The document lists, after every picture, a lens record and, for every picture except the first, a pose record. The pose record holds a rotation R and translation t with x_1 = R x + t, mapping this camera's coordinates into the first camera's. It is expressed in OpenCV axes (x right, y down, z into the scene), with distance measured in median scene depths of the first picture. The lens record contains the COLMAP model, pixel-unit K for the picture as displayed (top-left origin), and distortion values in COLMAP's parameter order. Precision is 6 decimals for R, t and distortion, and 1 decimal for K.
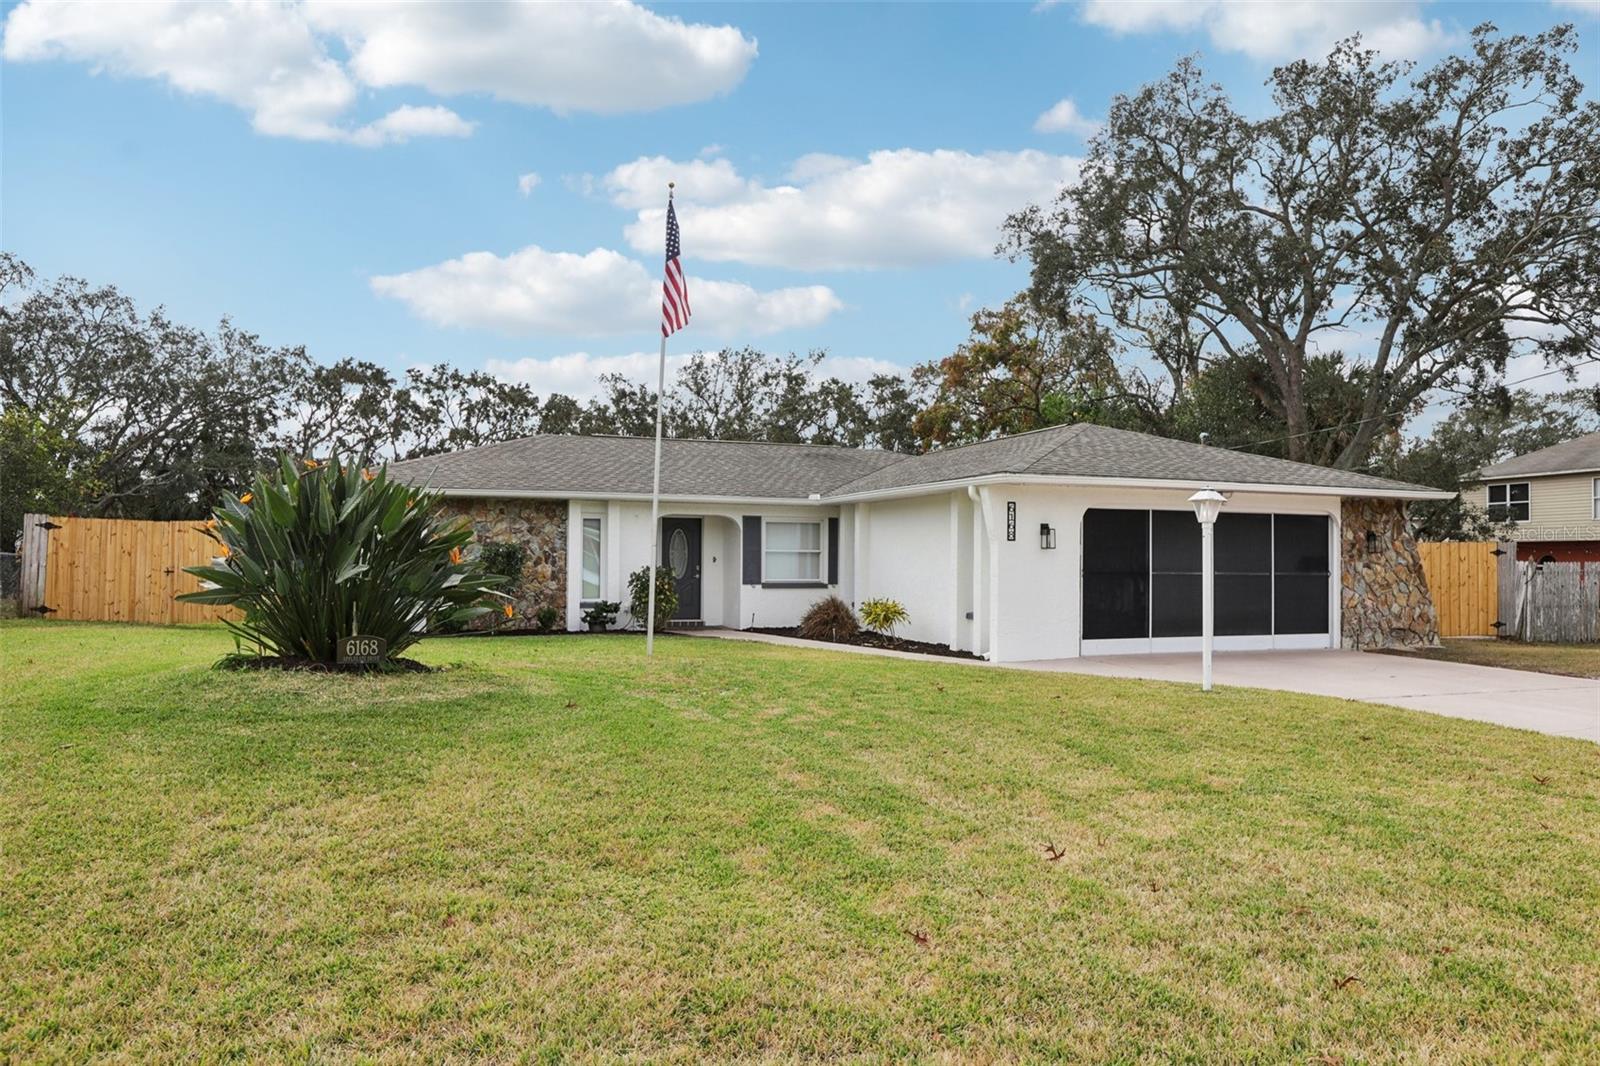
lens RADIAL K [[1078.1, 0, 805.8], [0, 1078.1, 559.8], [0, 0, 1]] dist [-0.034384, 0.061377]
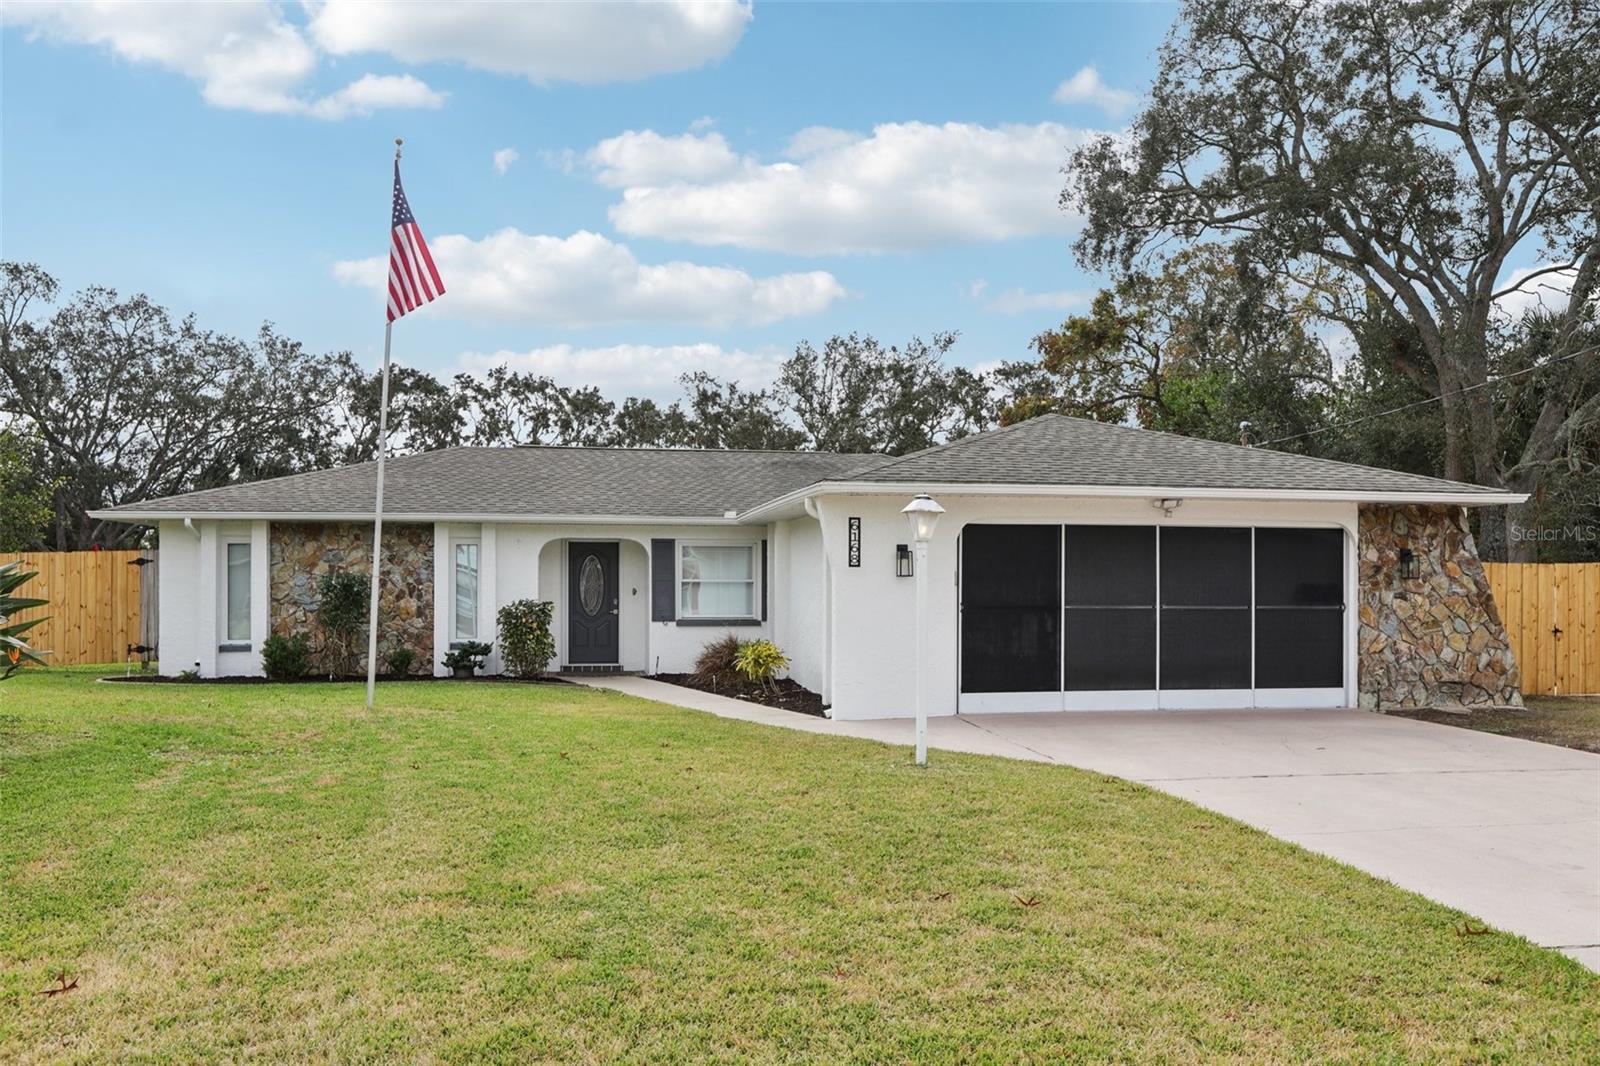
lens RADIAL K [[1283.1, 0, 799.2], [0, 1283.1, 603.2], [0, 0, 1]] dist [-0.006462, 0.057915]
pose [[0.983412, -0.003332, -0.181358, 0.247598], [0.005183, 0.999939, 0.009734, -0.000304], [0.181314, -0.010513, 0.983369, 0.052349]]
